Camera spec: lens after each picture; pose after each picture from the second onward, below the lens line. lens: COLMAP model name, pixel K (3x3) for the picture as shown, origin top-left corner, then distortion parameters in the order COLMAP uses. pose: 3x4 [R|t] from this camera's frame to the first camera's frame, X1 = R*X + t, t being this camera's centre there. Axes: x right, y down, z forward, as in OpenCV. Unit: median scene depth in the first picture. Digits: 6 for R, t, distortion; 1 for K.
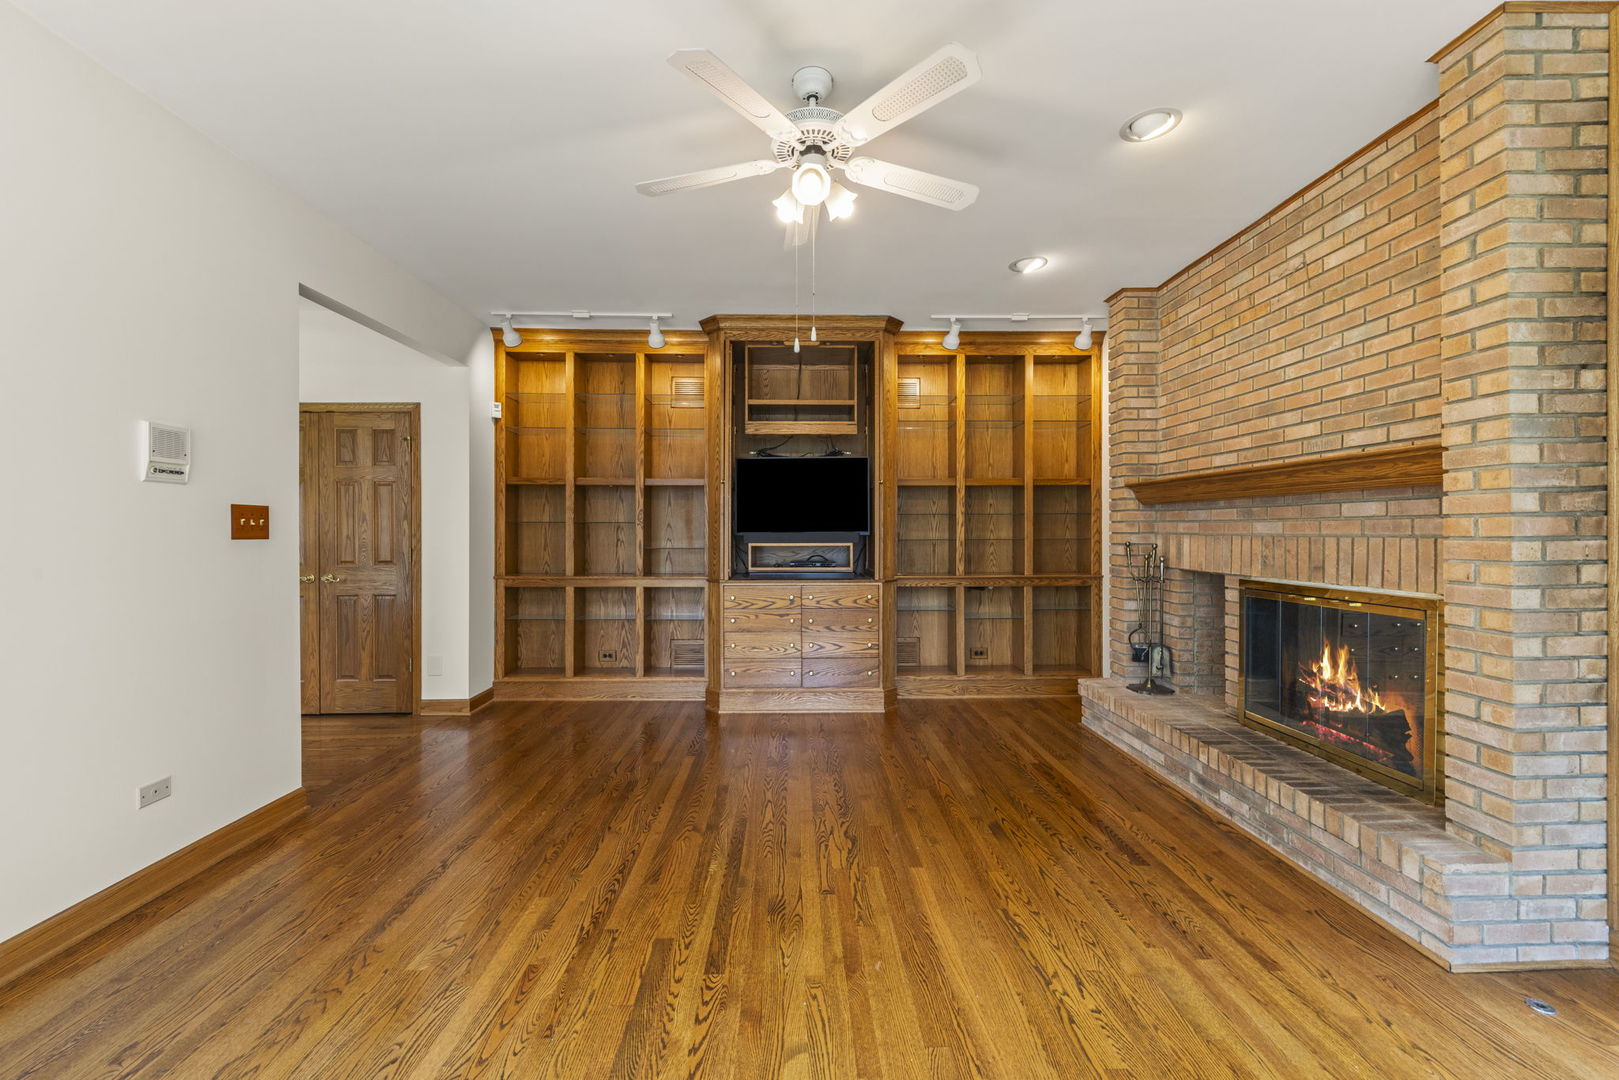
lens RADIAL K [[619.6, 0, 803.3], [0, 619.6, 547.8], [0, 0, 1]] dist [-0.004024, -0.000380]
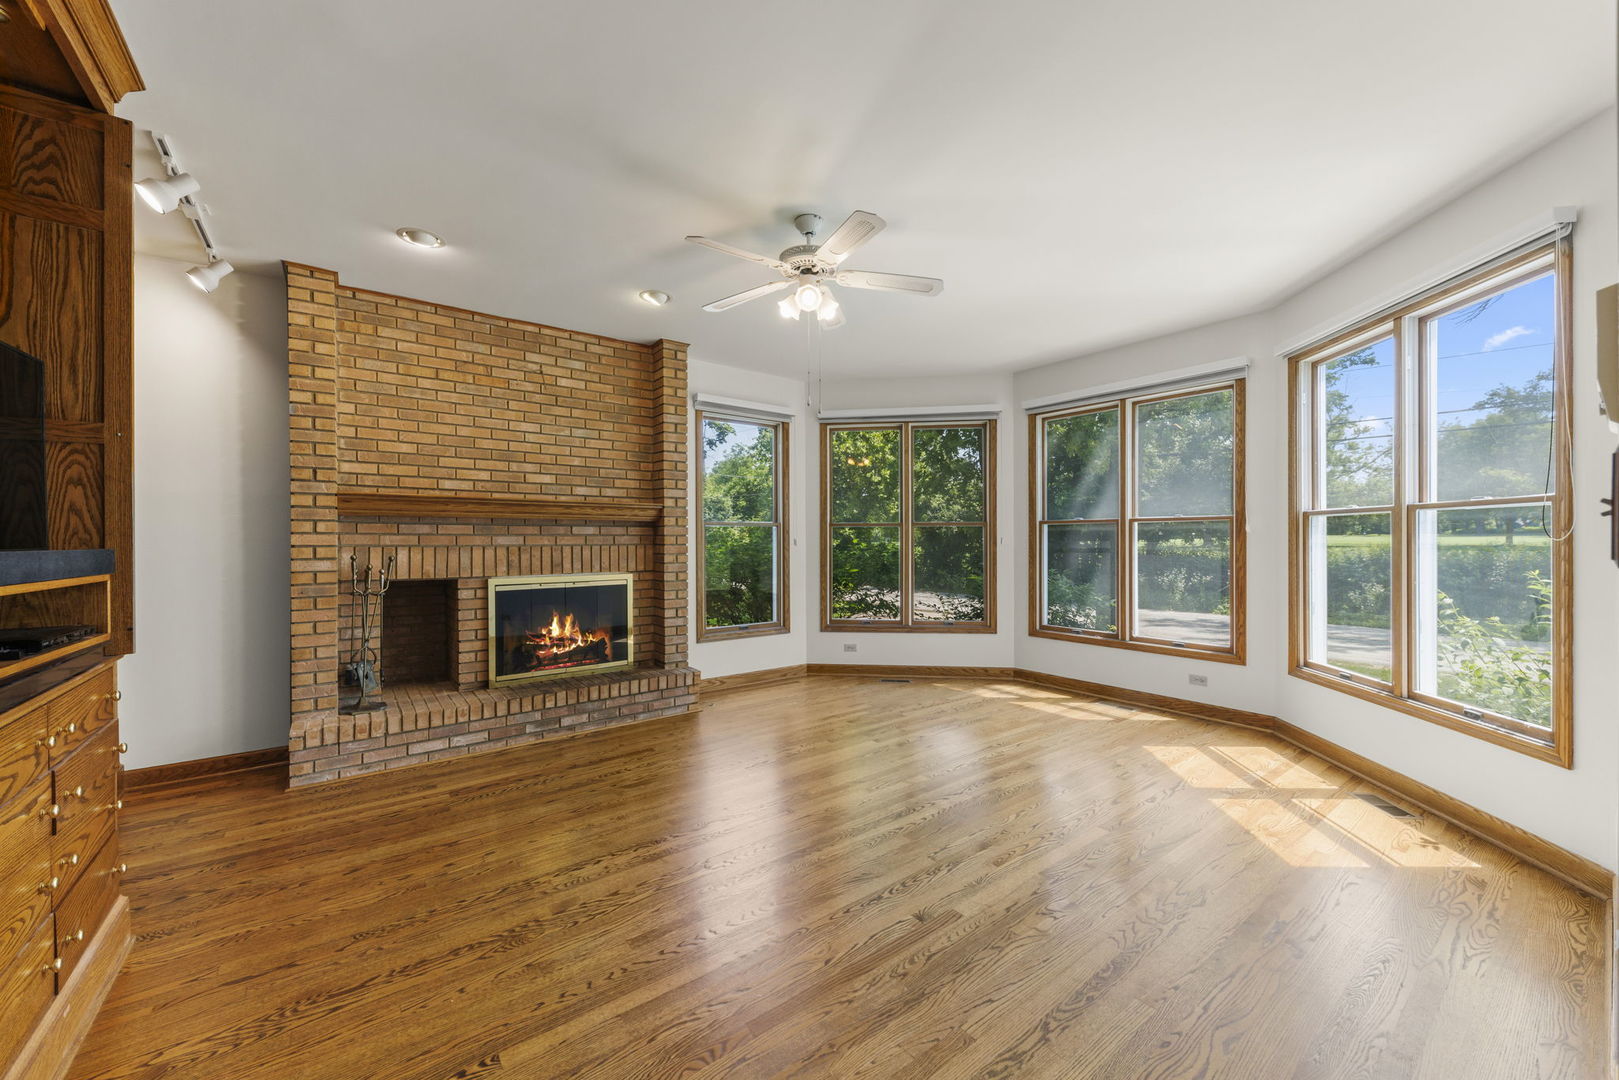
lens RADIAL K [[619.6, 0, 813.0], [0, 619.6, 538.8], [0, 0, 1]] dist [-0.004024, -0.000380]
pose [[-0.576803, 0.030948, 0.816297, -0.873634], [0.035982, 0.999275, -0.012460, 0.005291], [-0.816090, 0.022185, -0.577498, 1.394101]]
